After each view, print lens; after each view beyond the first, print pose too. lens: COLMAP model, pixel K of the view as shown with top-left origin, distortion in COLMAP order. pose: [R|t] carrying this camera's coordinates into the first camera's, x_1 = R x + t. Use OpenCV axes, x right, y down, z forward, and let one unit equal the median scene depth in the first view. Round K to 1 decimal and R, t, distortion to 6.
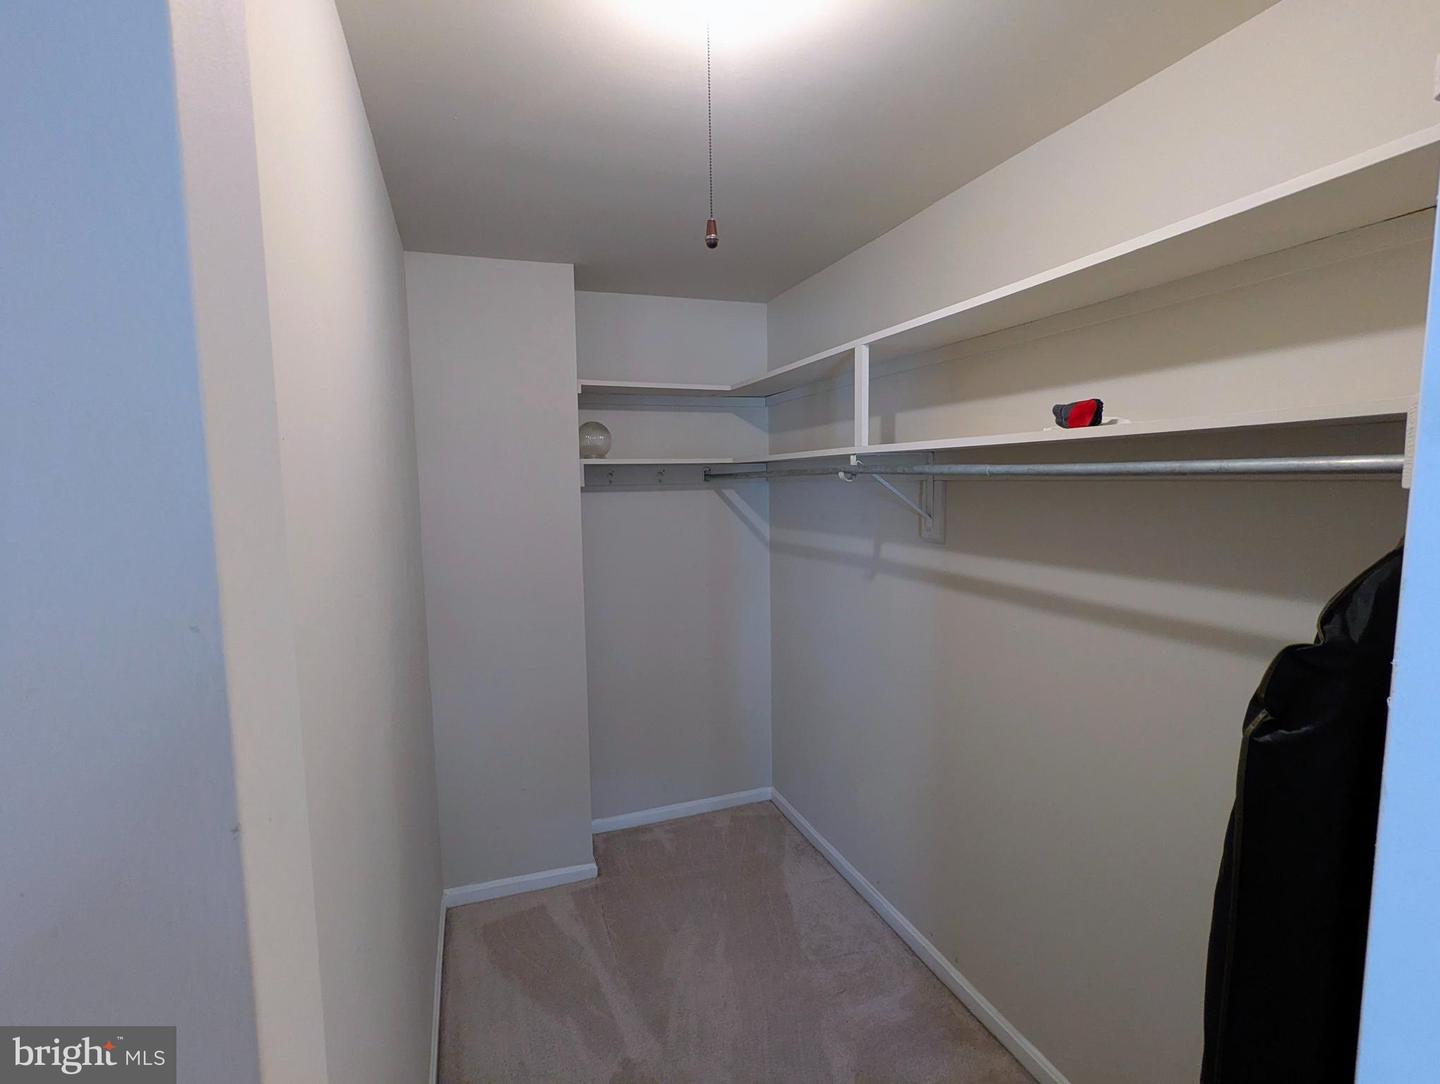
lens RADIAL K [[680.1, 0, 718.5], [0, 680.1, 546.1], [0, 0, 1]] dist [0.003421, 0.002046]
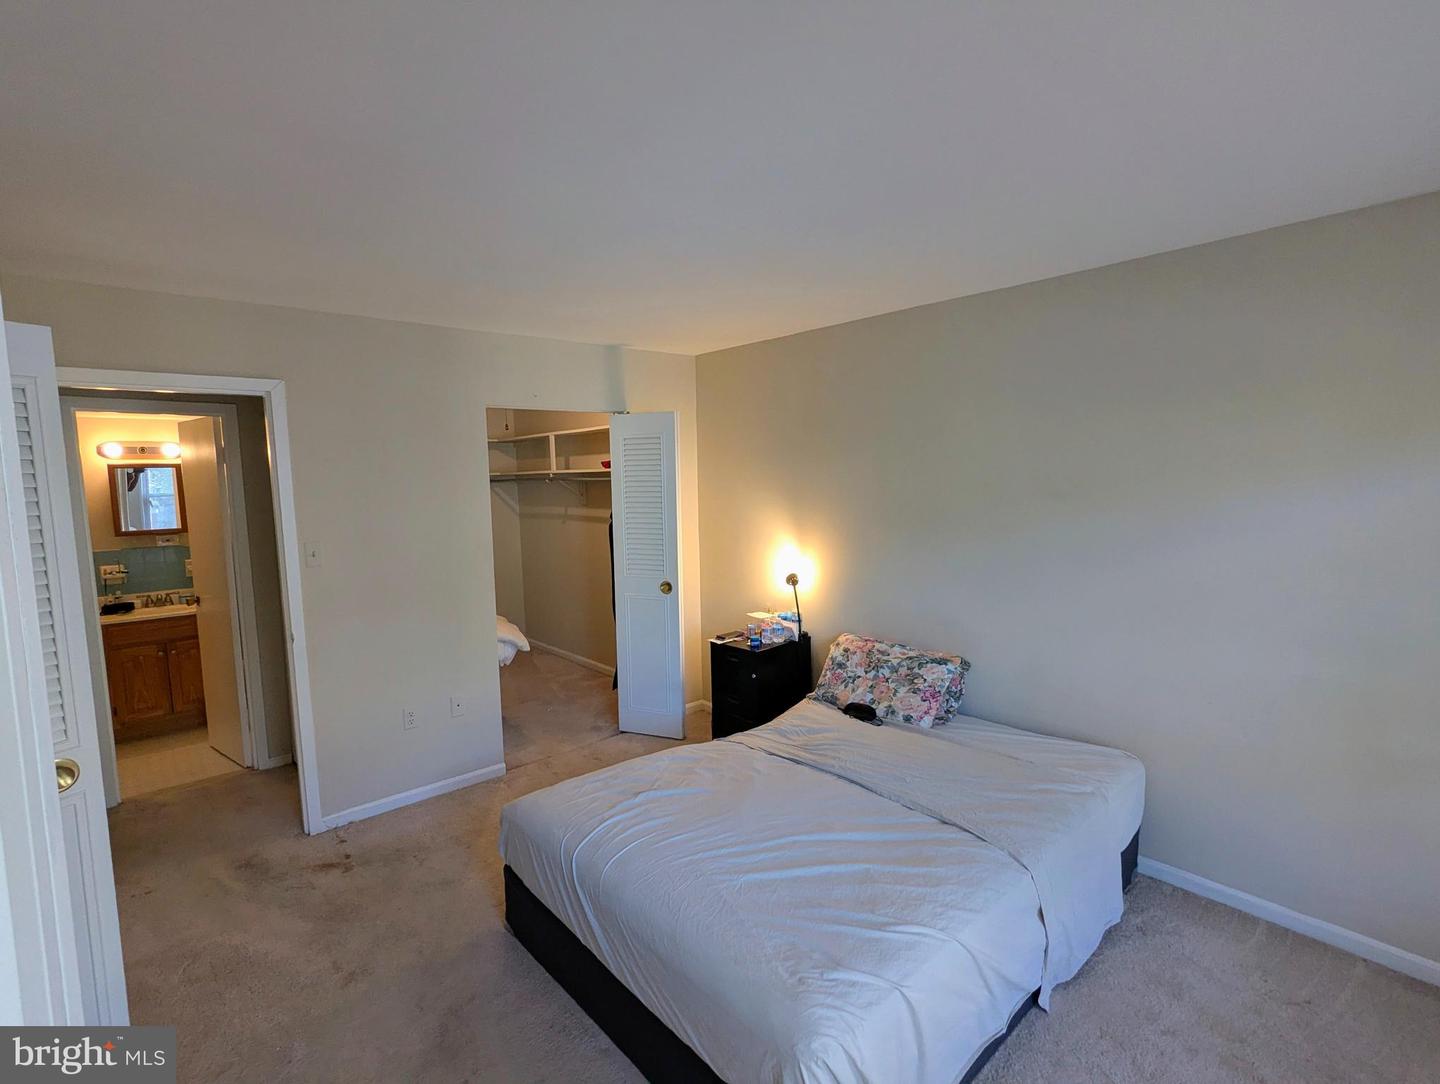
lens RADIAL K [[680.1, 0, 719.7], [0, 680.1, 544.5], [0, 0, 1]] dist [0.003421, 0.002046]
pose [[0.931570, -0.043326, 0.360972, -0.159798], [0.045206, 0.998972, 0.003239, 0.163227], [-0.360742, 0.013301, 0.932571, -1.691081]]
